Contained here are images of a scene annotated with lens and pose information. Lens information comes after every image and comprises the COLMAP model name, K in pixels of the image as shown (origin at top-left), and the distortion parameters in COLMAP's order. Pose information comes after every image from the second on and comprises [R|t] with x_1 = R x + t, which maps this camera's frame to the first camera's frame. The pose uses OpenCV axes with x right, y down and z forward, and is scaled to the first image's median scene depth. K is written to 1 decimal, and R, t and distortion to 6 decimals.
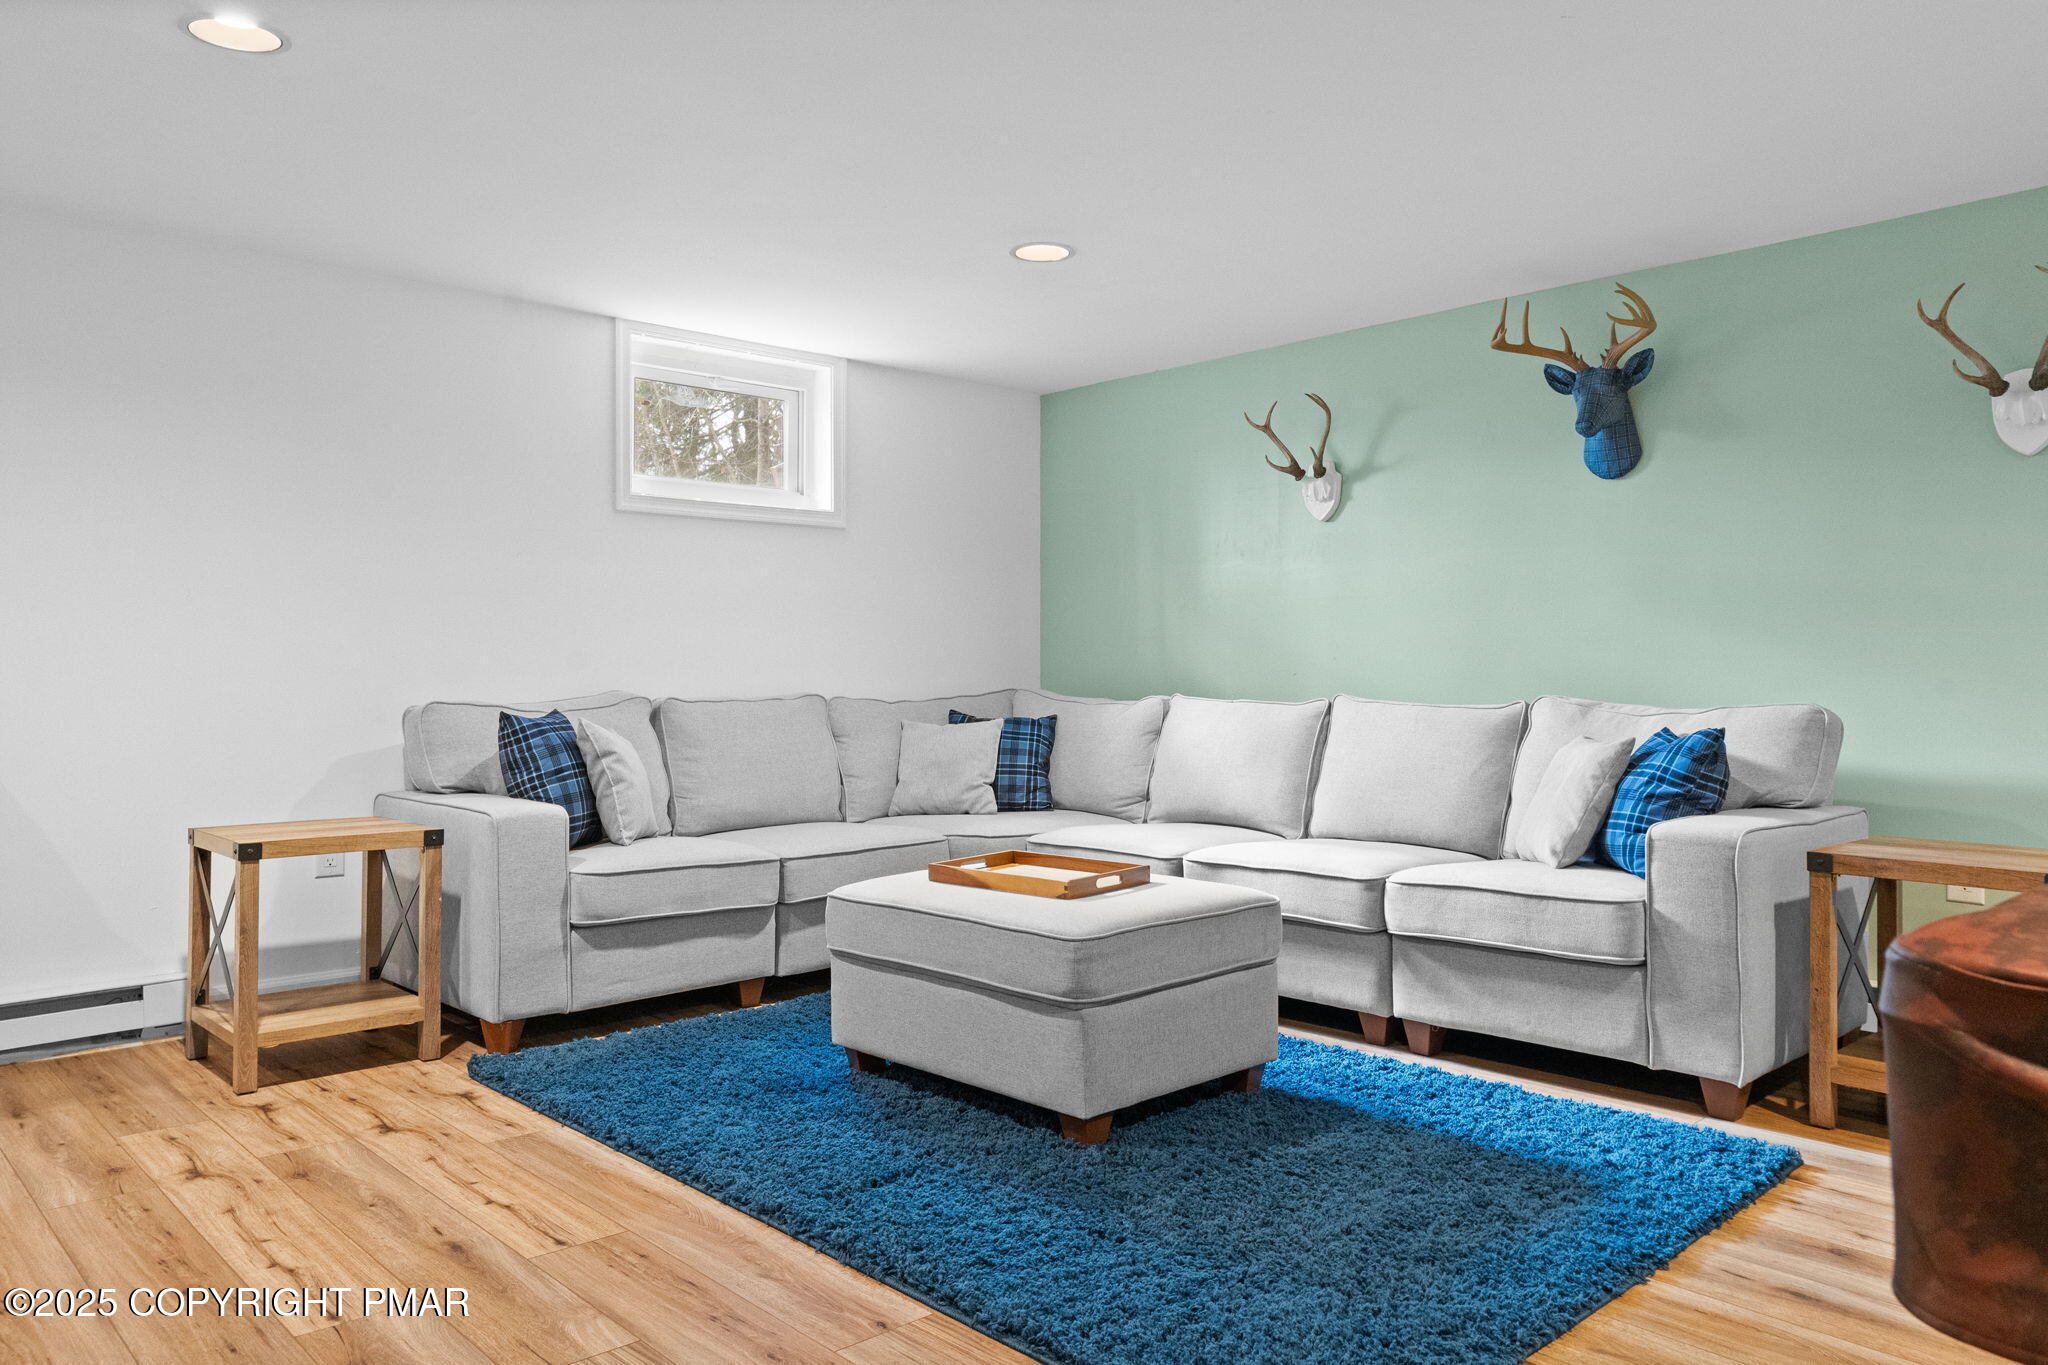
lens RADIAL K [[1349.8, 0, 1024.0], [0, 1349.8, 682.5], [0, 0, 1]] dist [-0.001389, -0.003403]
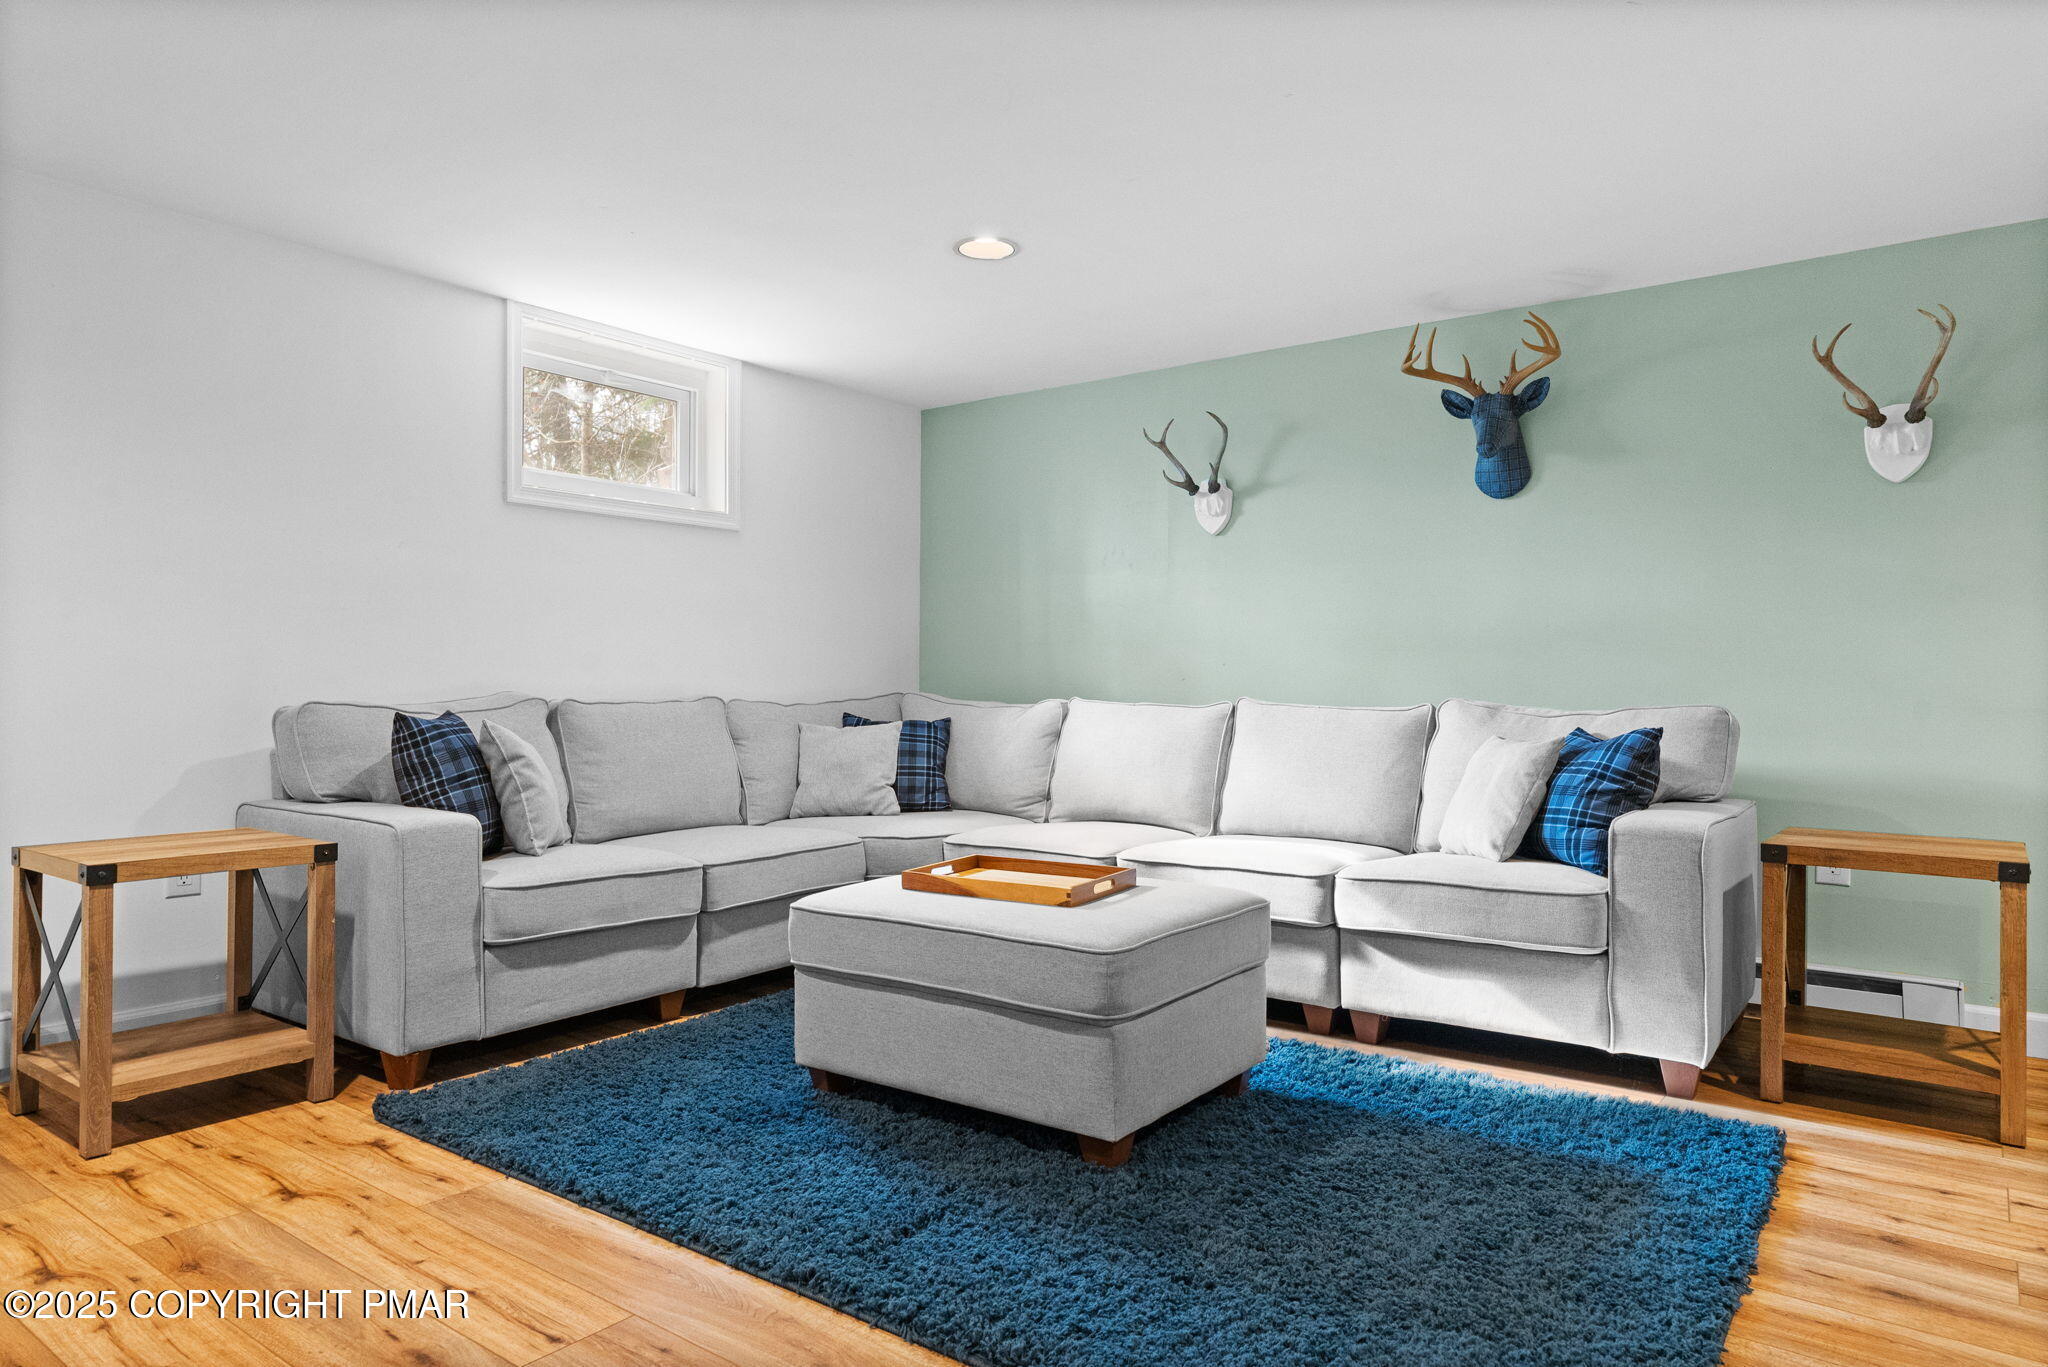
lens RADIAL K [[1168.6, 0, 1002.7], [0, 1168.6, 704.7], [0, 0, 1]] dist [-0.005073, 0.002432]
pose [[0.984094, 0.002399, 0.177634, -0.136252], [-0.004077, 0.999950, 0.009080, 0.008258], [-0.177603, -0.009660, 0.984055, 0.163818]]
